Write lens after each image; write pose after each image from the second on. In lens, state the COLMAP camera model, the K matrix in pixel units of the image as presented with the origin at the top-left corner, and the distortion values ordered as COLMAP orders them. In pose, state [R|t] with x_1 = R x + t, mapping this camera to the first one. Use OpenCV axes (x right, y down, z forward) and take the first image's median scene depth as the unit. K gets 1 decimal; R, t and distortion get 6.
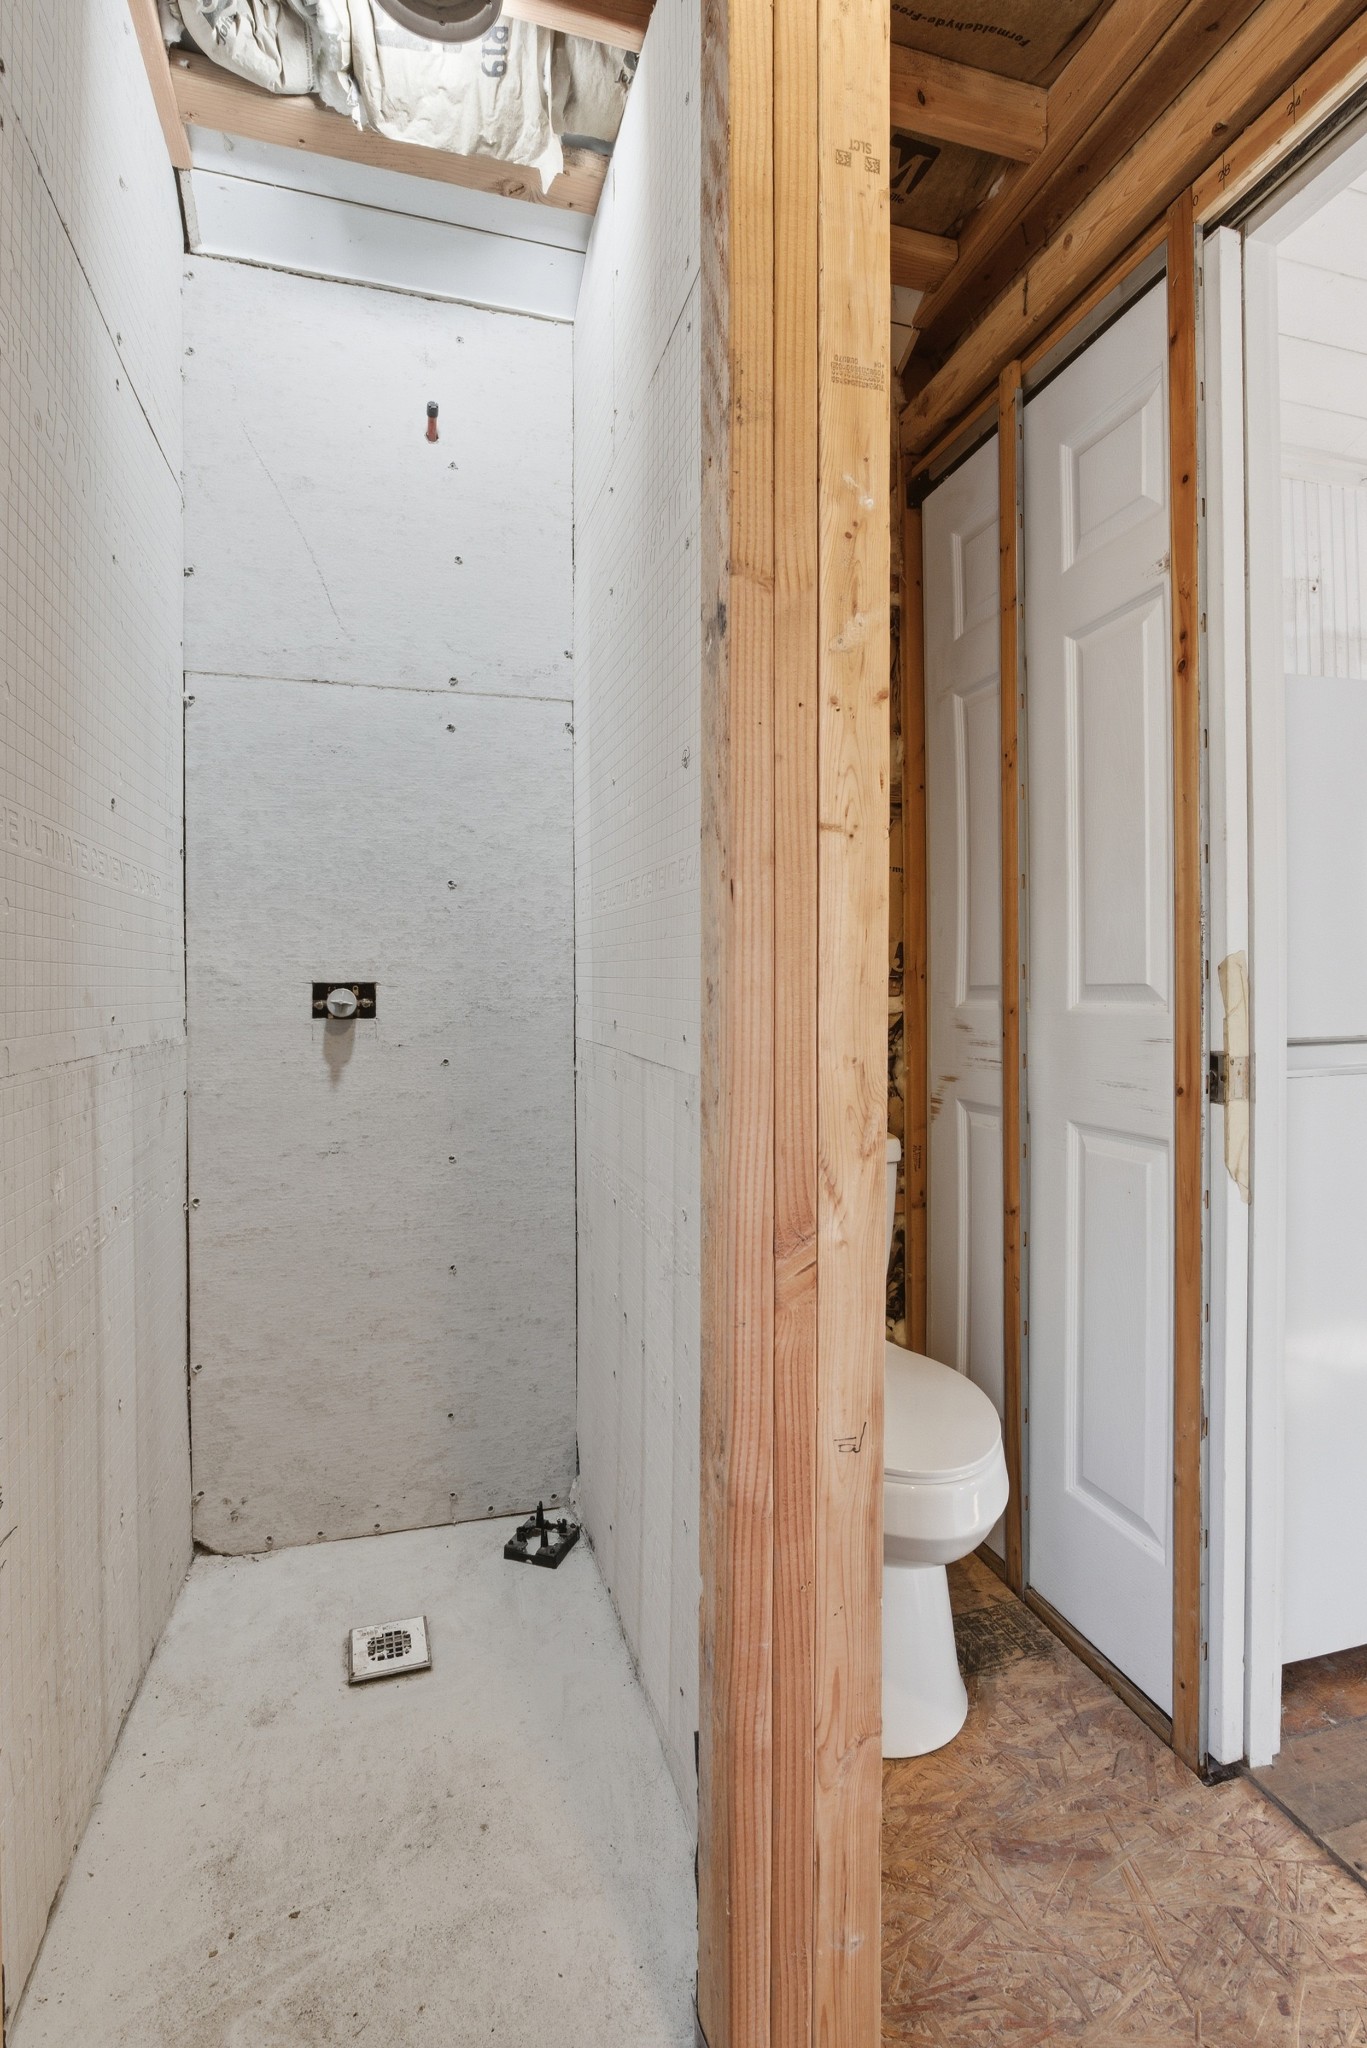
lens RADIAL K [[934.7, 0, 683.5], [0, 934.7, 1024.0], [0, 0, 1]] dist [-0.017315, 0.005280]
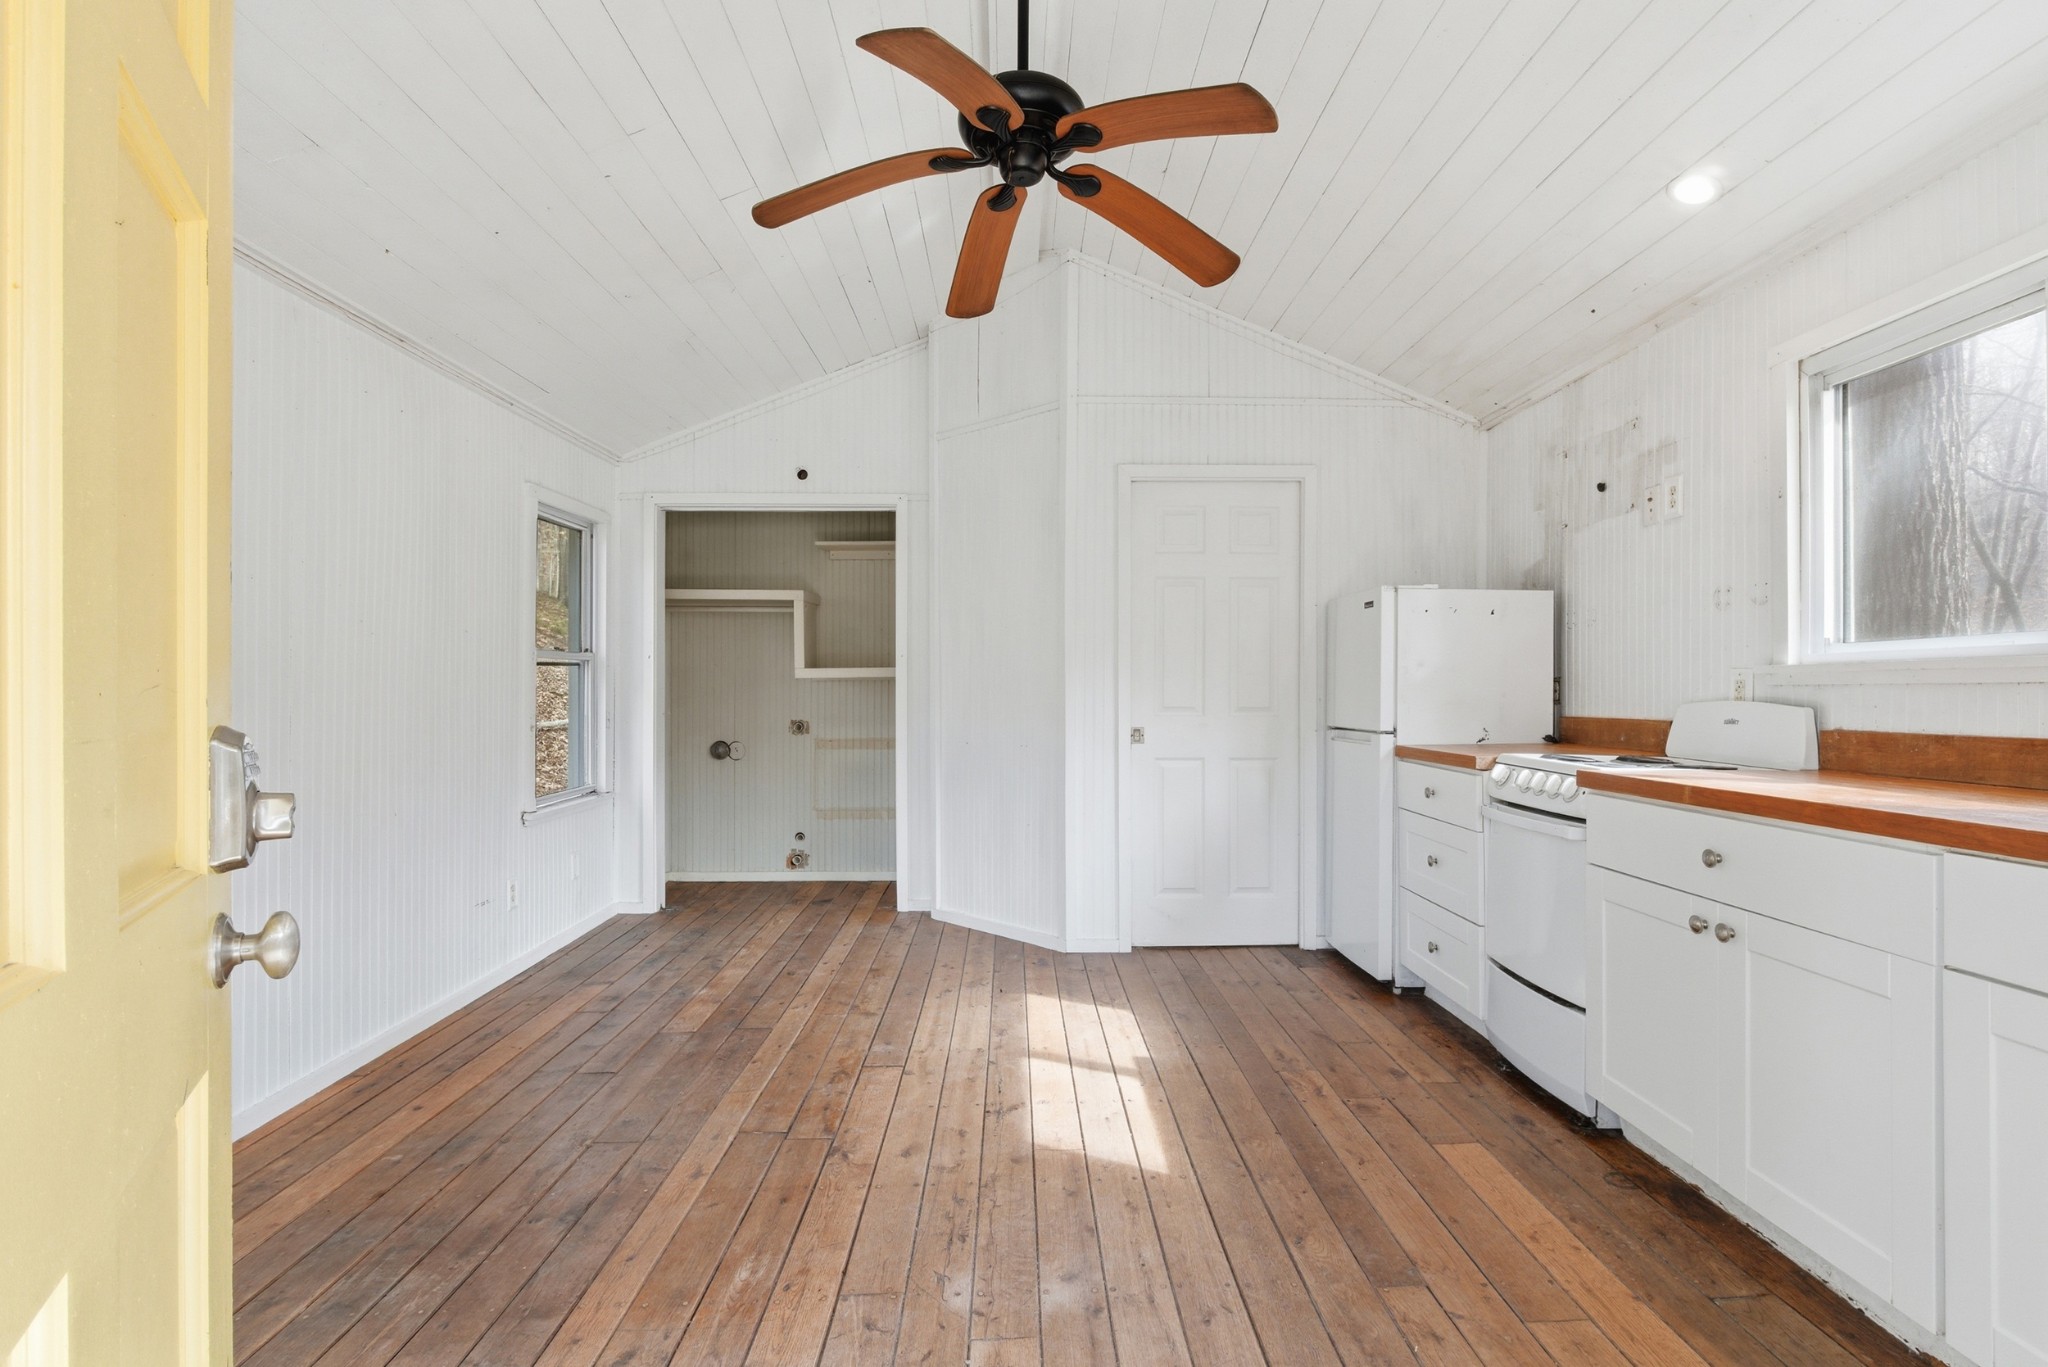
lens RADIAL K [[930.6, 0, 1054.1], [0, 930.6, 688.1], [0, 0, 1]] dist [-0.023003, 0.005591]
pose [[-0.247736, 0.009295, -0.968783, 2.225616], [-0.033924, 0.999258, 0.018263, -0.076169], [0.968234, 0.037390, -0.247236, 0.516124]]
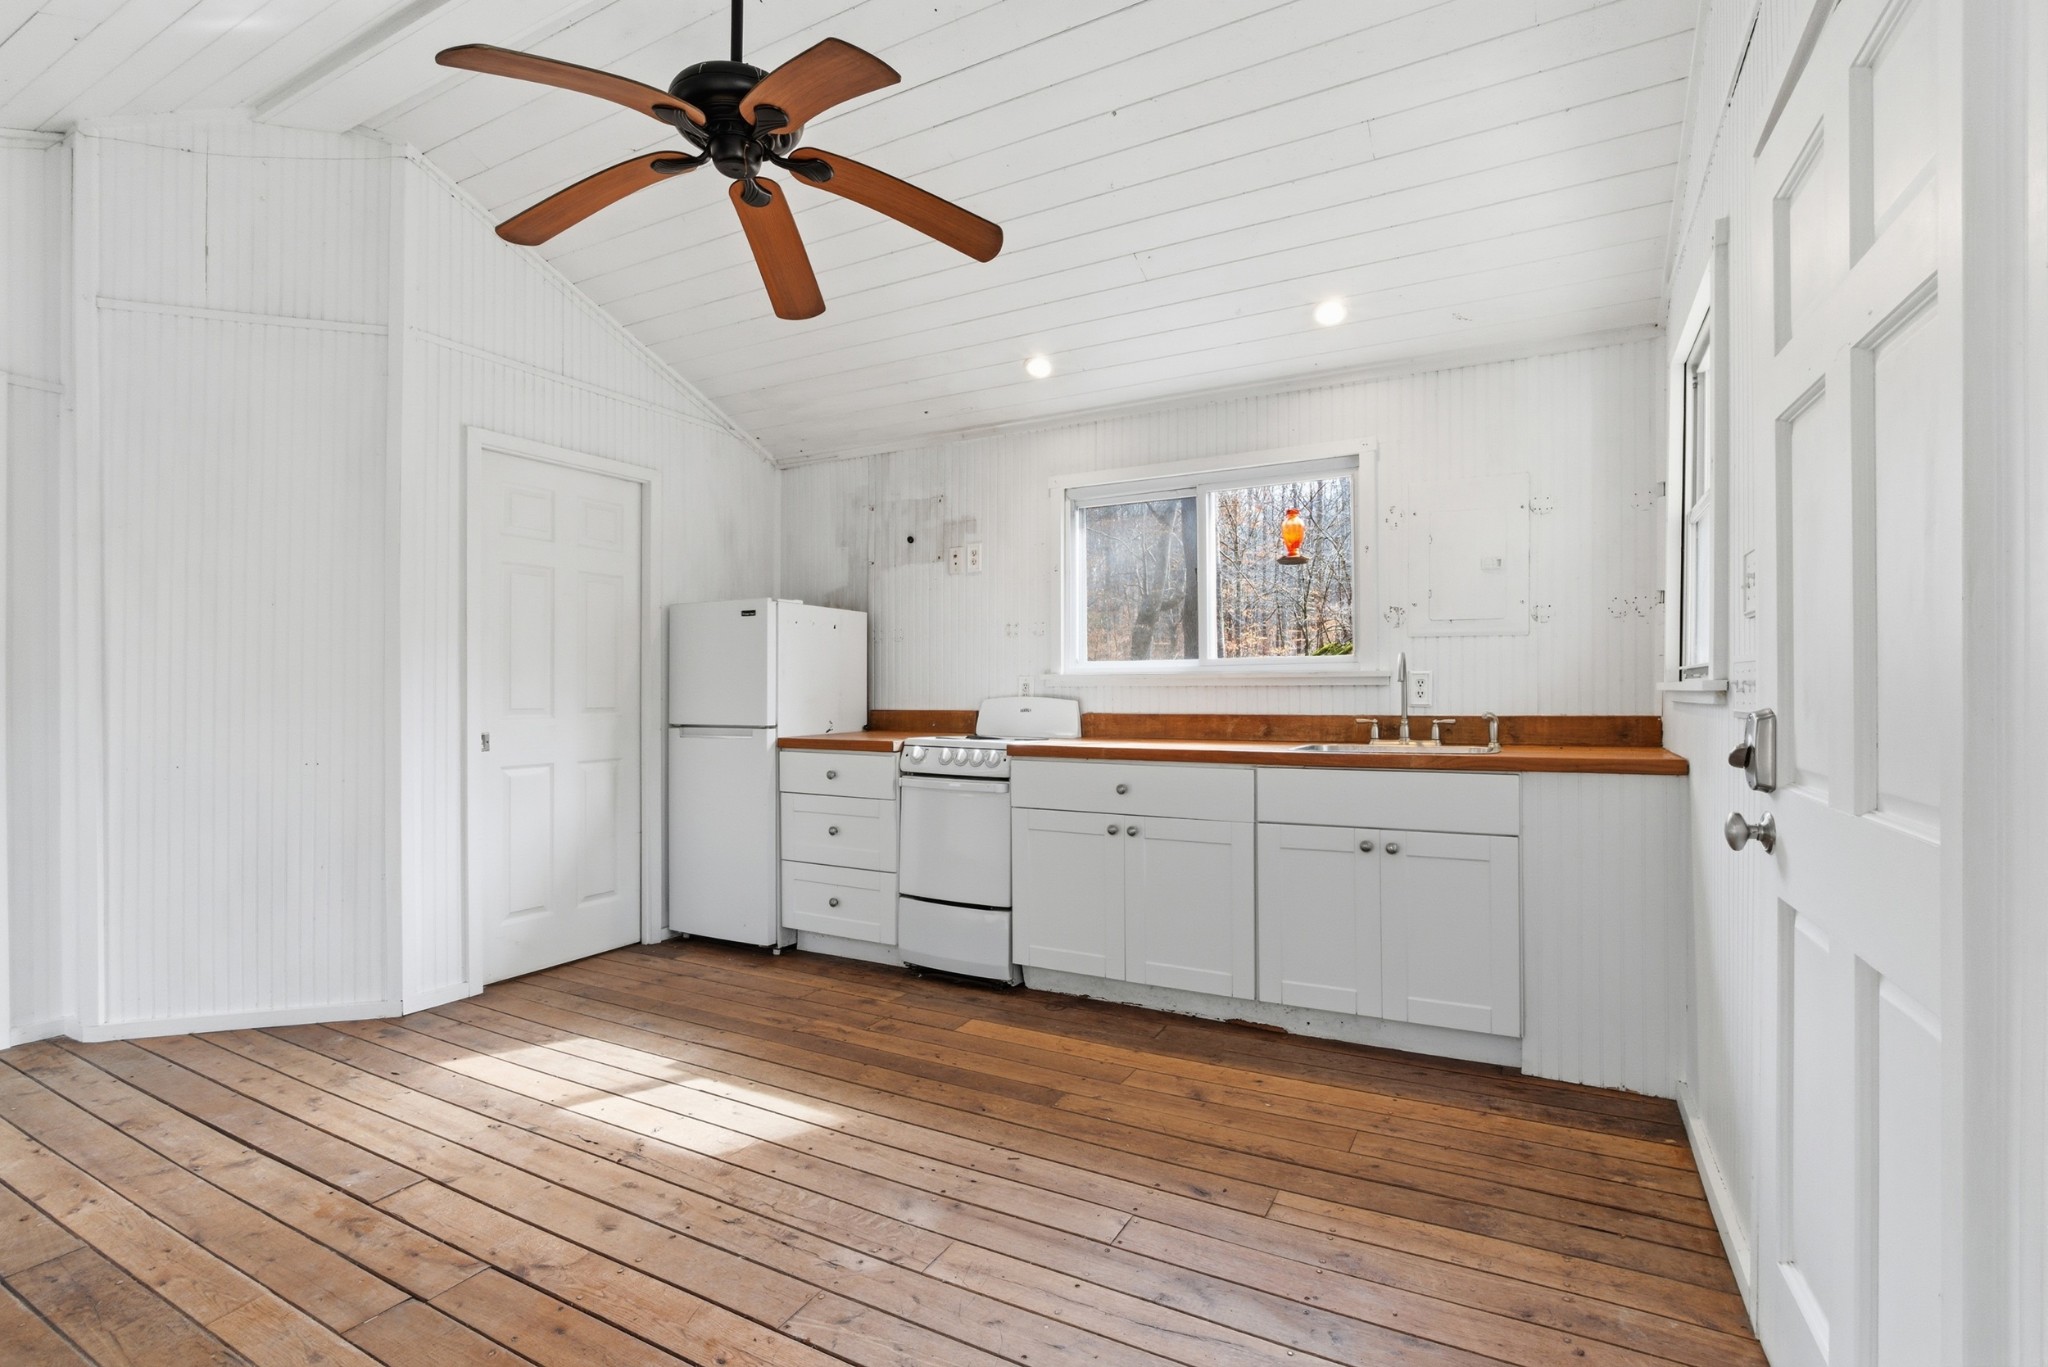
lens RADIAL K [[923.2, 0, 1027.6], [0, 923.2, 688.3], [0, 0, 1]] dist [-0.017085, 0.005387]
pose [[0.701723, 0.010233, -0.712377, 2.179000], [-0.034822, 0.999194, -0.019949, -0.048632], [0.711599, 0.038805, 0.701514, -0.202173]]
